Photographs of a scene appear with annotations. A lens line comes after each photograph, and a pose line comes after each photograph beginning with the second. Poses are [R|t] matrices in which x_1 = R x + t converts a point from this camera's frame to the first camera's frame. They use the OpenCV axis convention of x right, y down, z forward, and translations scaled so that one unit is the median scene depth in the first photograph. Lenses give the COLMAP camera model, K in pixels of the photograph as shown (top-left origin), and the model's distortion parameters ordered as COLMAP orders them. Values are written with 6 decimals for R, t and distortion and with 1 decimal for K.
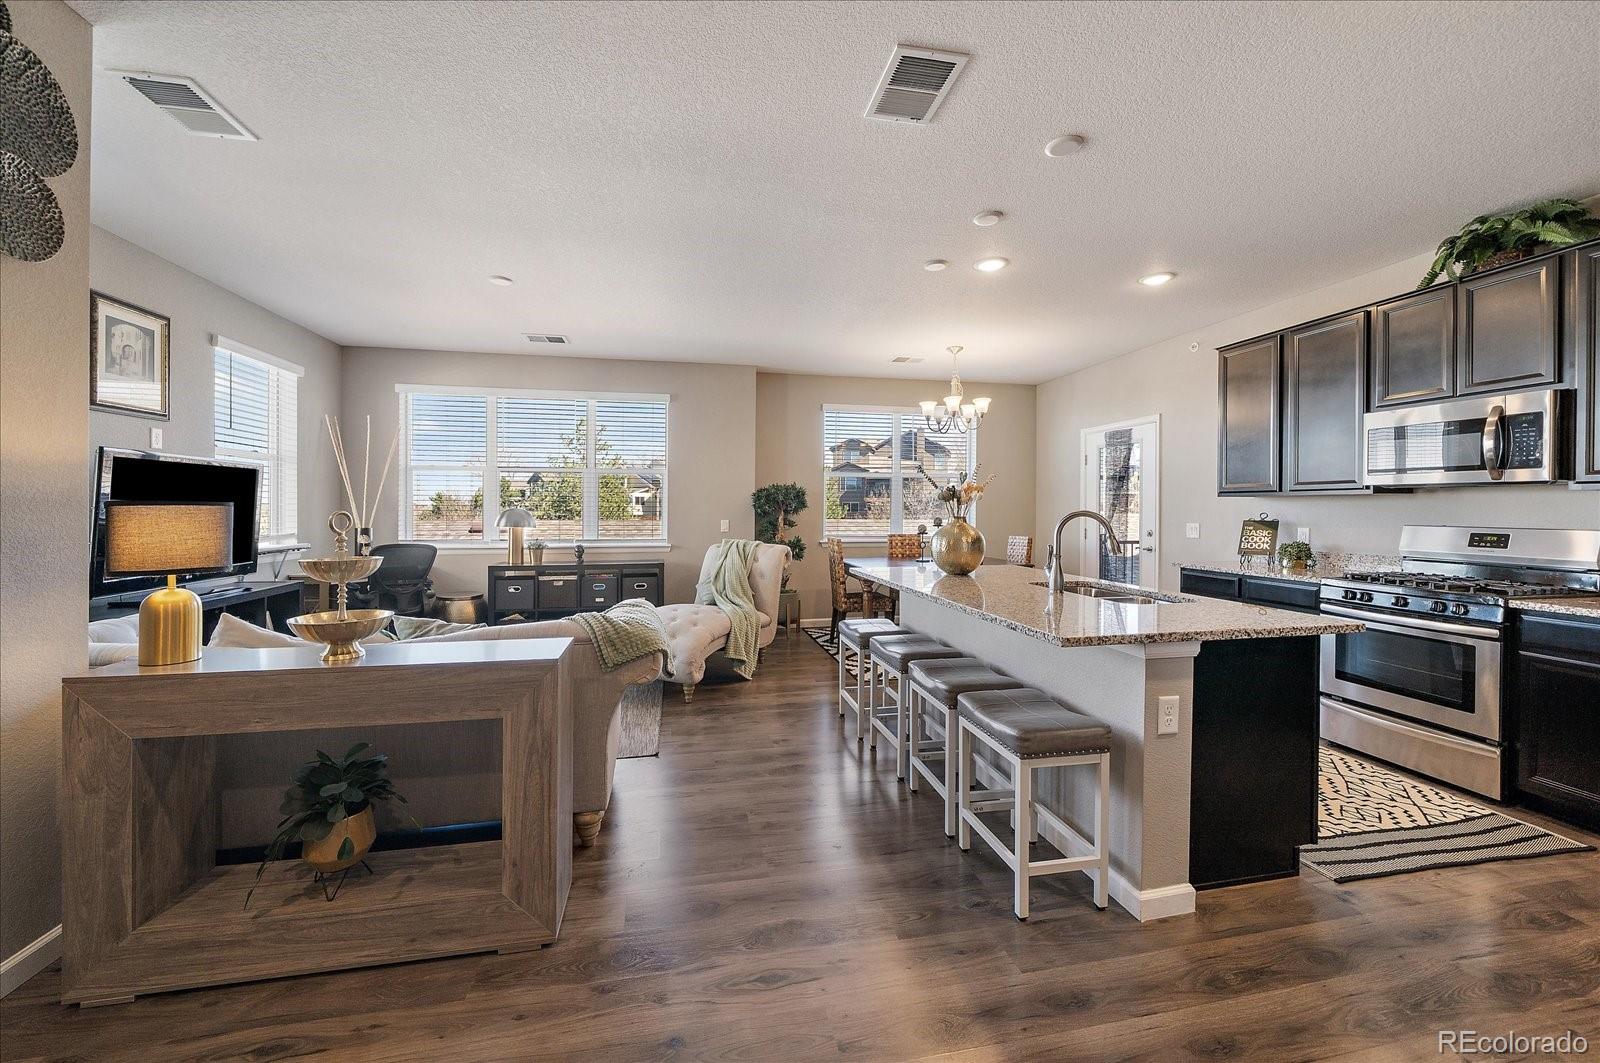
lens RADIAL K [[604.3, 0, 788.8], [0, 604.3, 511.5], [0, 0, 1]] dist [-0.005415, -0.000318]
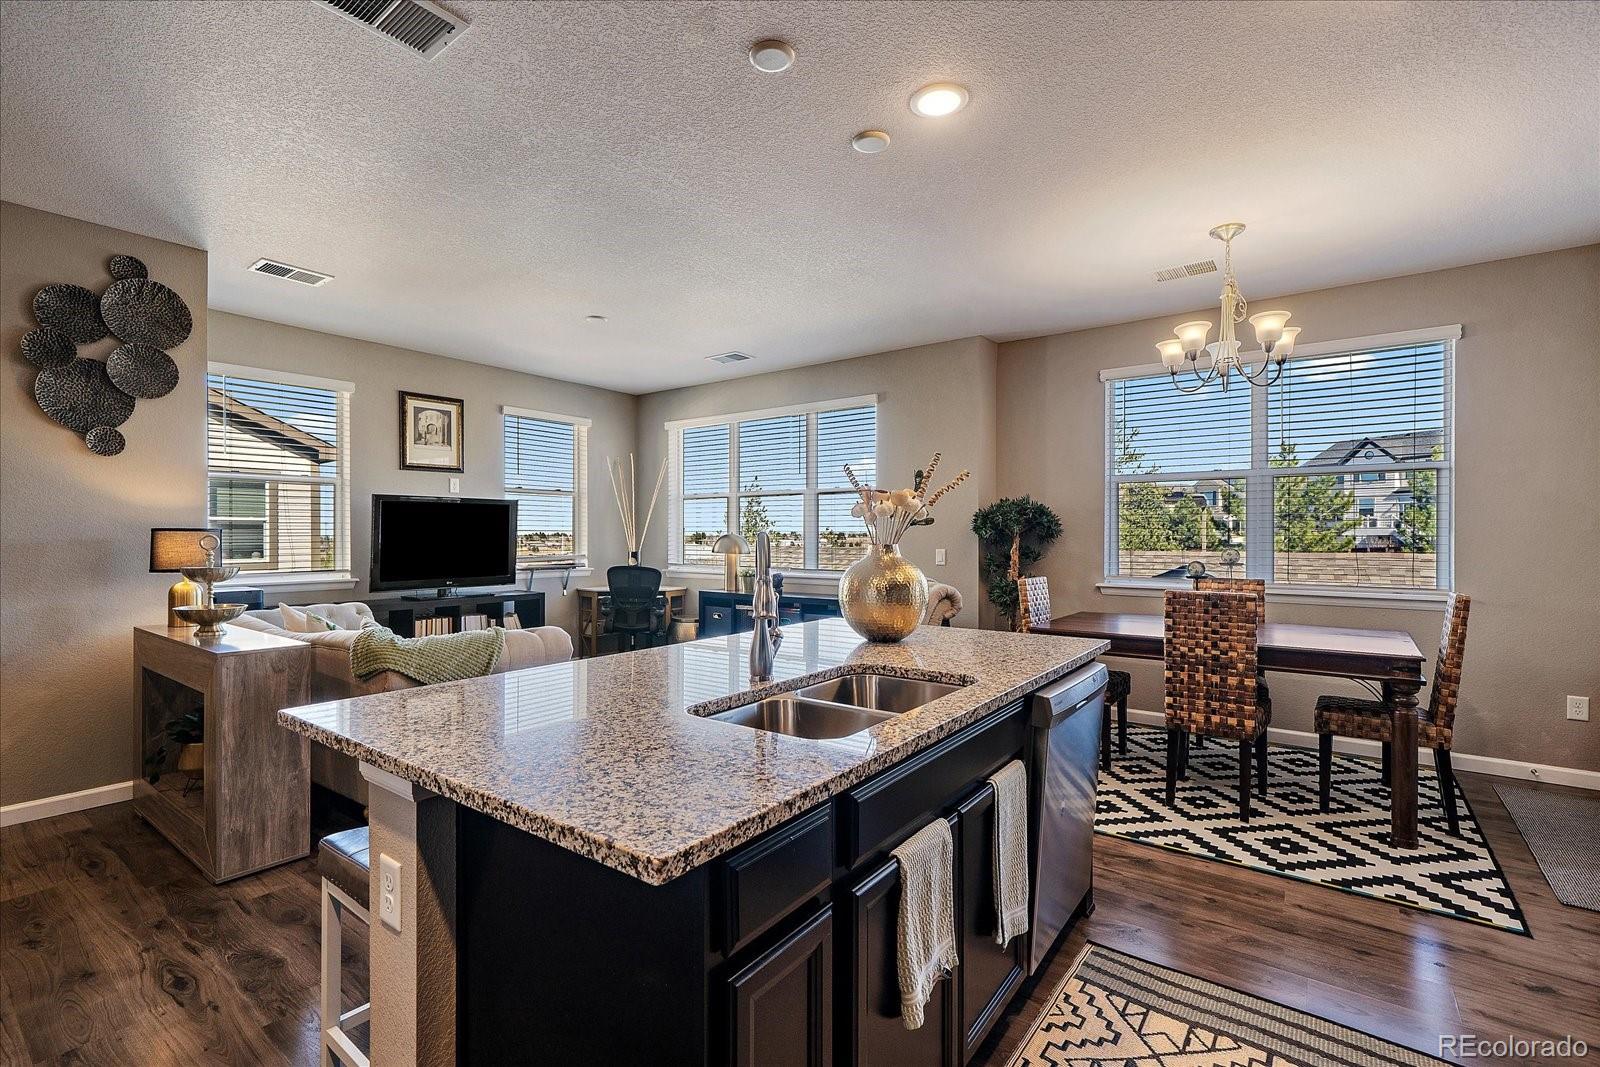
lens RADIAL K [[718.9, 0, 785.1], [0, 718.9, 533.9], [0, 0, 1]] dist [0.001110, -0.000057]
pose [[0.662812, -0.003441, -0.748778, 0.695080], [-0.002452, 0.999974, -0.006765, 0.002702], [0.748781, 0.006320, 0.662787, 0.415843]]
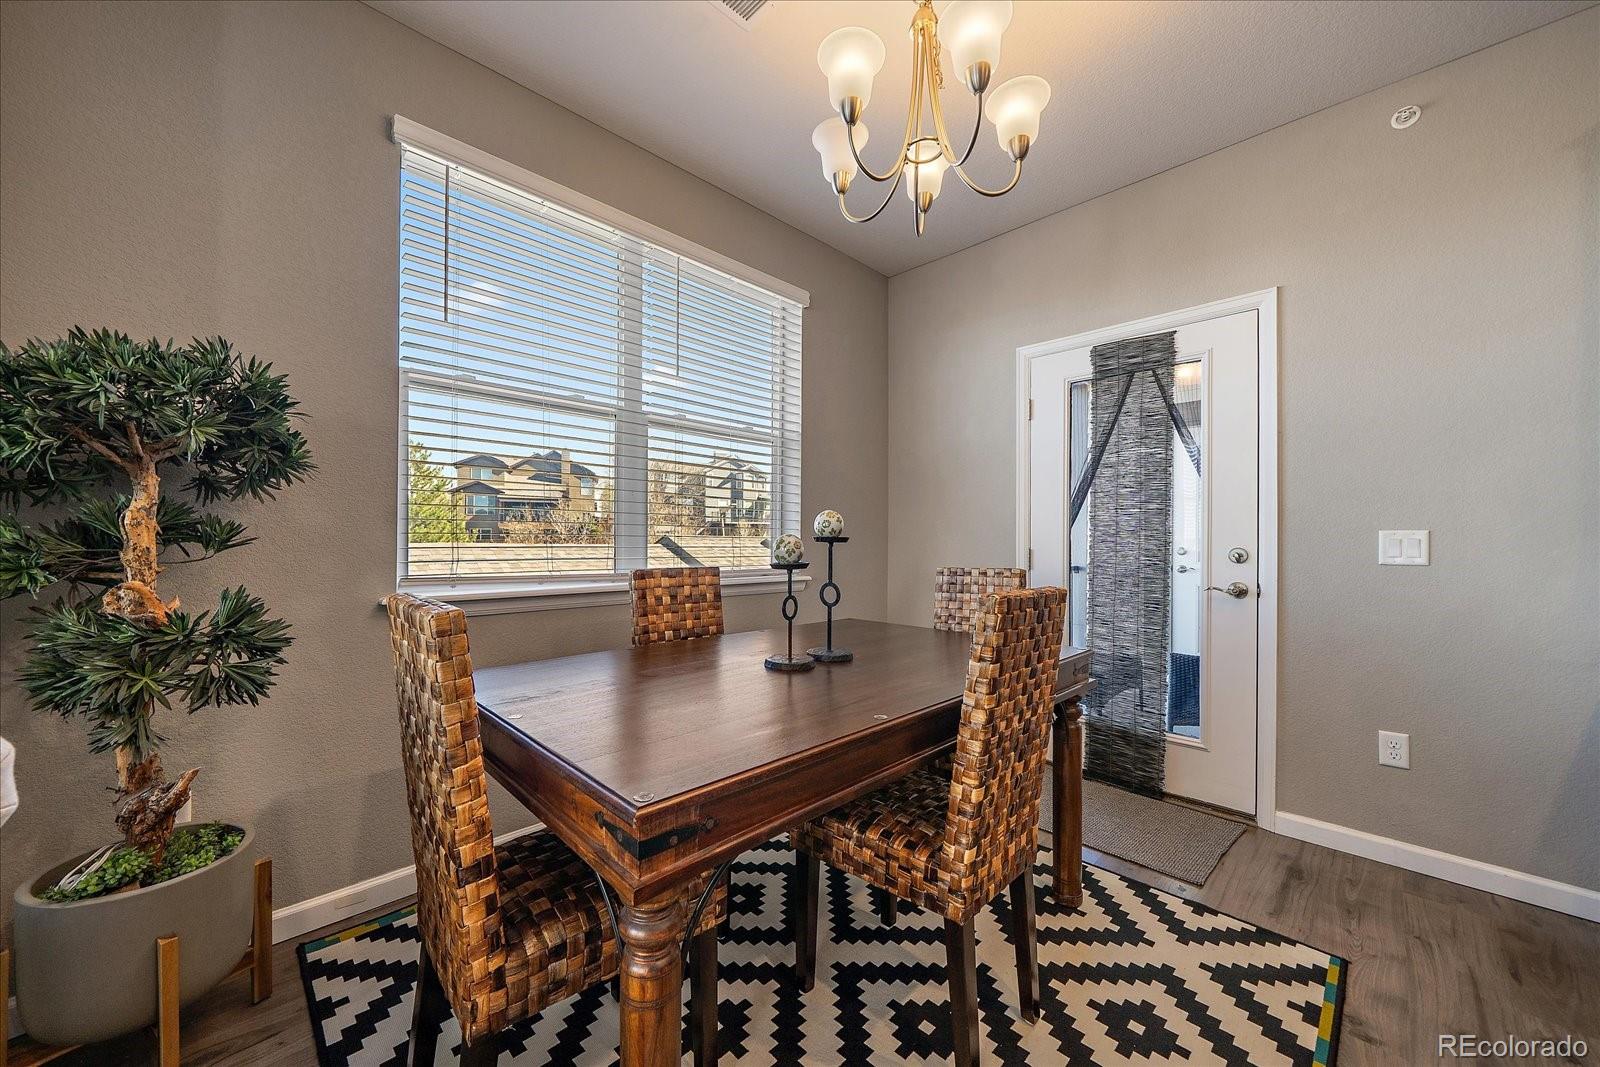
lens RADIAL K [[592.8, 0, 787.6], [0, 592.8, 546.5], [0, 0, 1]] dist [-0.002630, -0.000091]
pose [[0.835927, -0.003067, 0.548831, 0.100847], [-0.001957, 0.999961, 0.008569, 0.036804], [-0.548837, -0.008237, 0.835889, 1.148022]]
